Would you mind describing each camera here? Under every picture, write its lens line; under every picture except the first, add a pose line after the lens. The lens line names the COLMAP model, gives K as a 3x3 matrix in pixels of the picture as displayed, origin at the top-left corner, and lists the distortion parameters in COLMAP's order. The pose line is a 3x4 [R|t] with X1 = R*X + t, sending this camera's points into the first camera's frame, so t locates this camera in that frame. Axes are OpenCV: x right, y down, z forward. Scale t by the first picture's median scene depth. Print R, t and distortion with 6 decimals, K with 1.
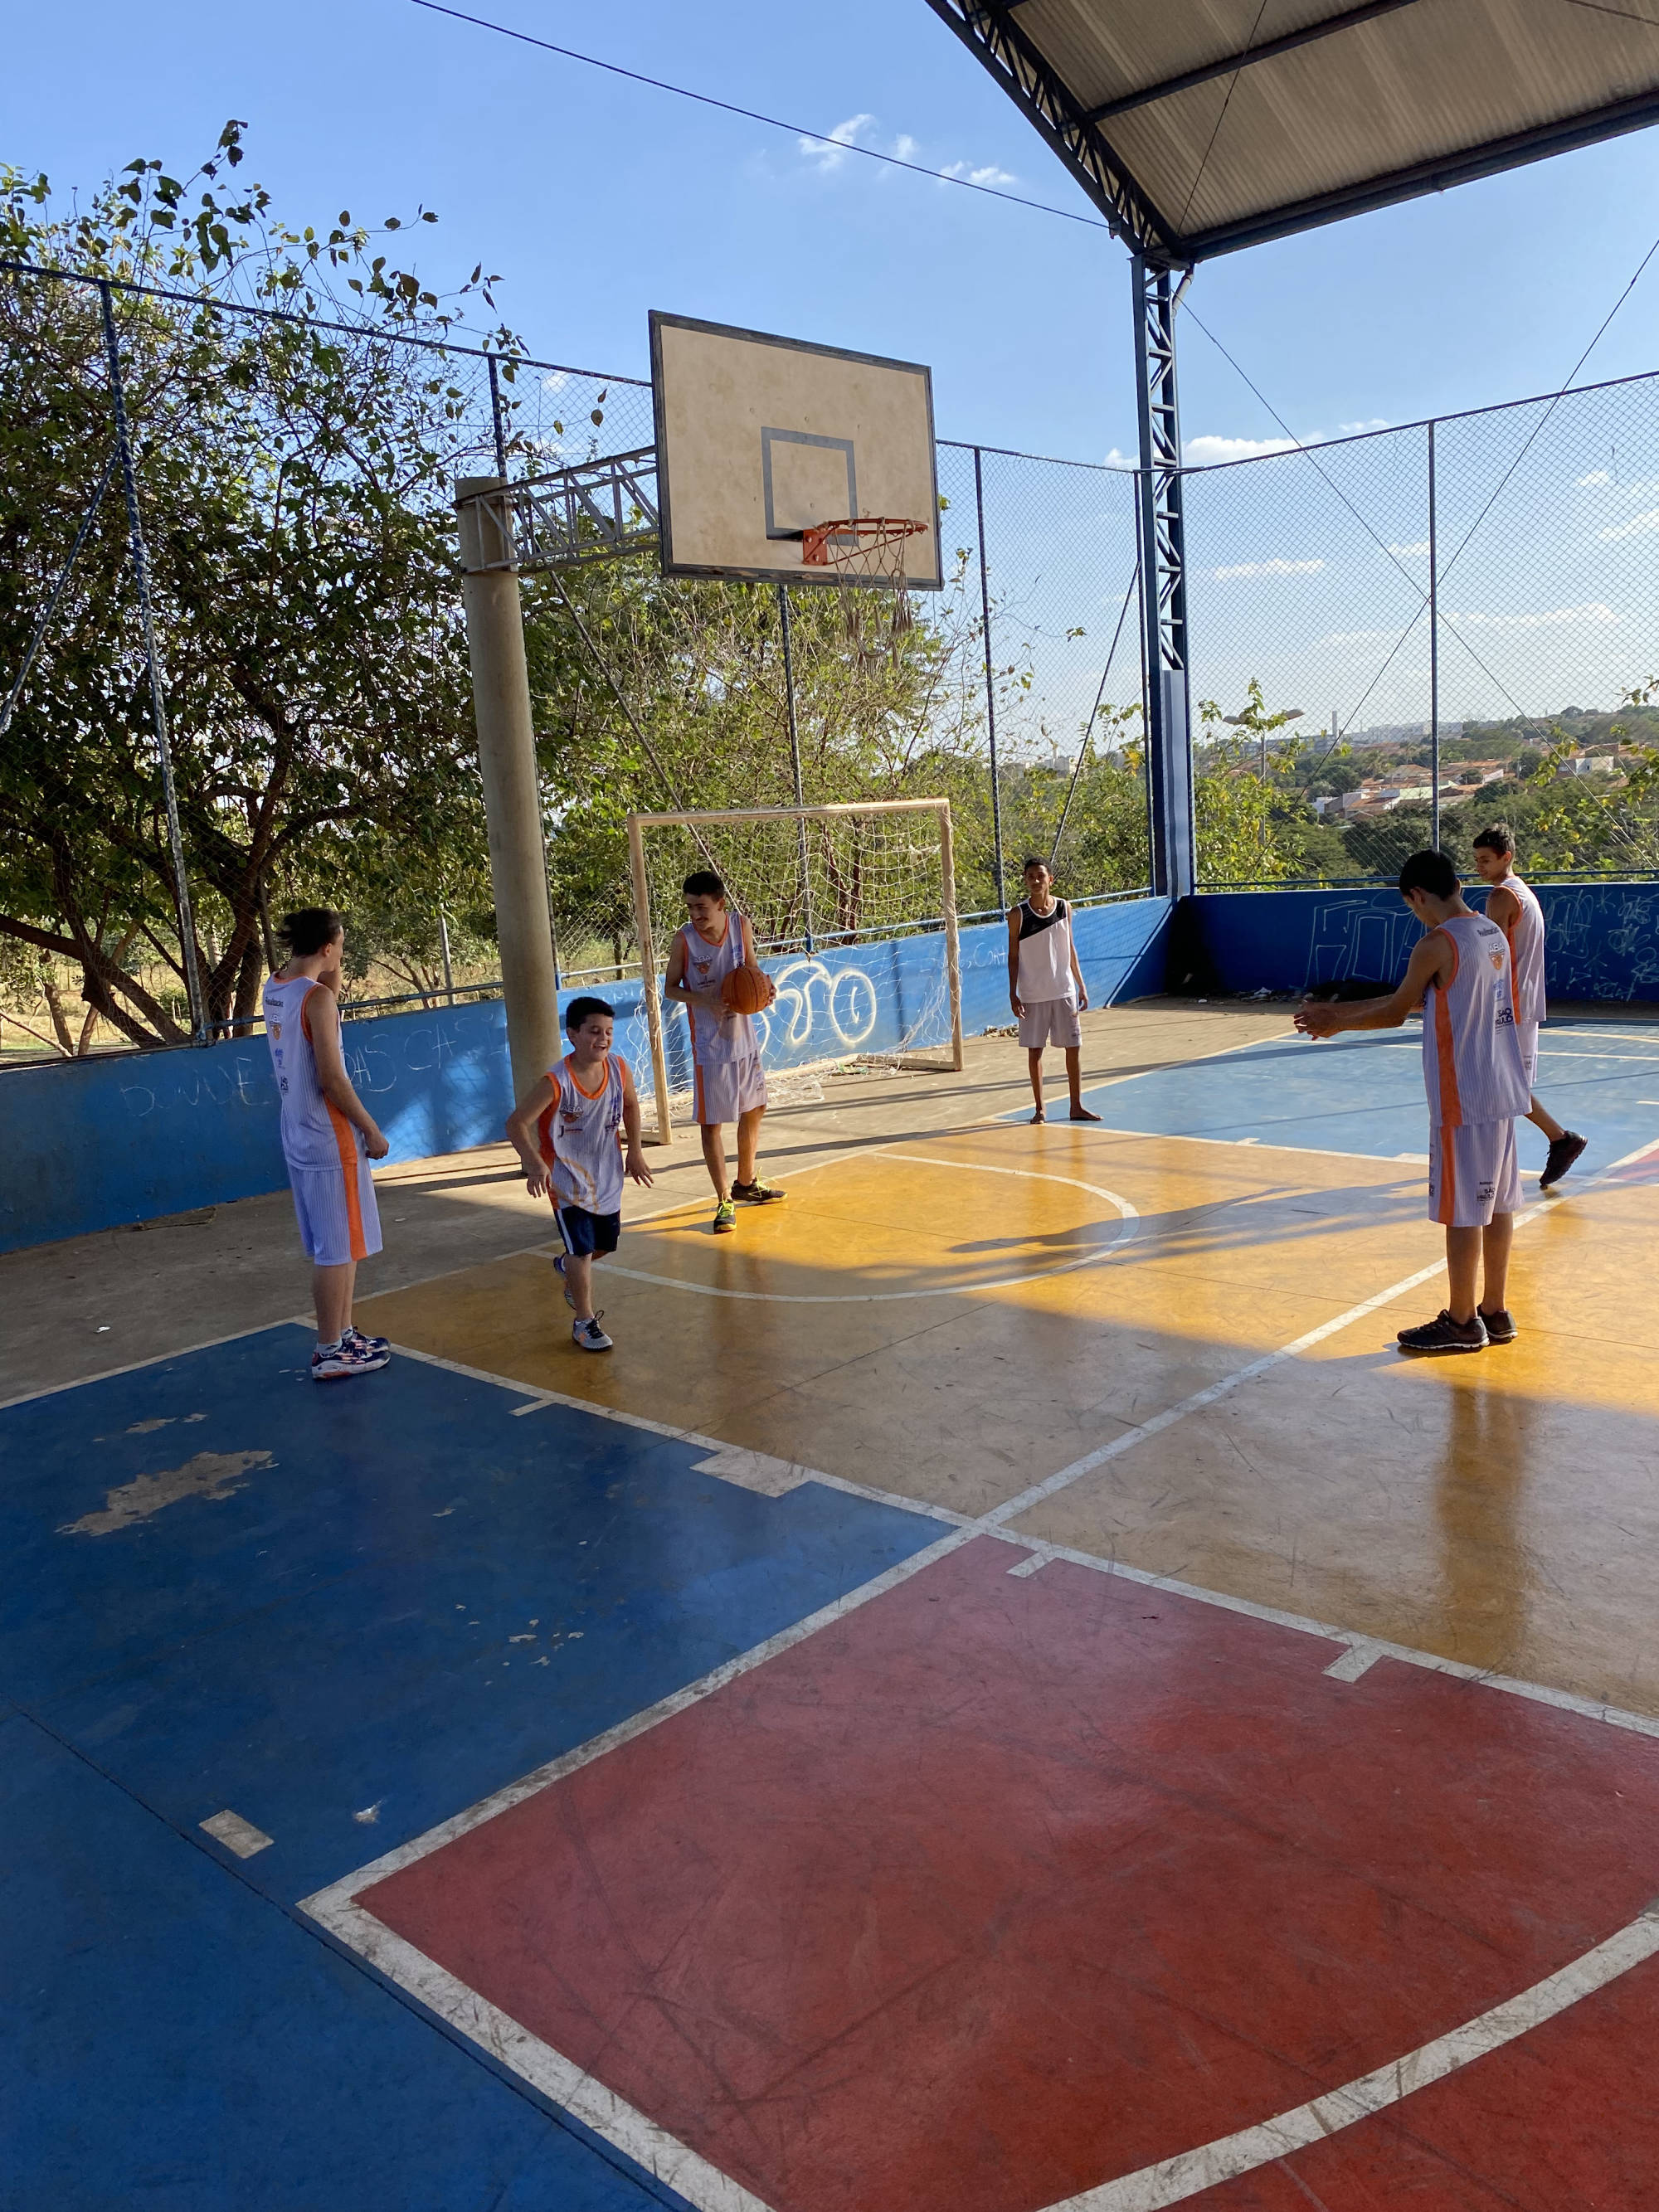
lens RADIAL K [[1656.1, 0, 832.9], [0, 1656.1, 1103.2], [0, 0, 1]] dist [-0.009287, -0.003229]
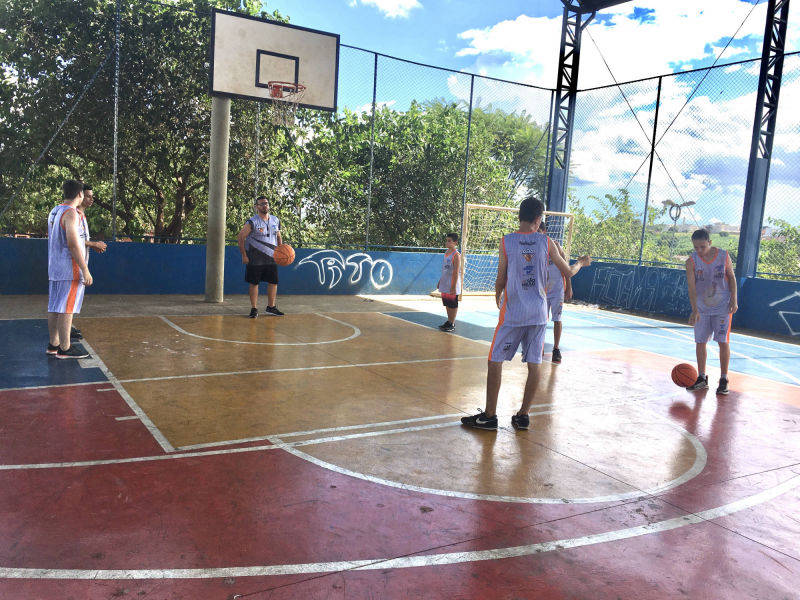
lens RADIAL K [[675.5, 0, 399.3], [0, 675.5, 297.7], [0, 0, 1]] dist [0.015615, -0.008208]
pose [[0.951206, 0.154462, -0.267113, 0.345743], [-0.172824, 0.983854, -0.046510, 0.026331], [0.255616, 0.090404, 0.962542, -0.042139]]
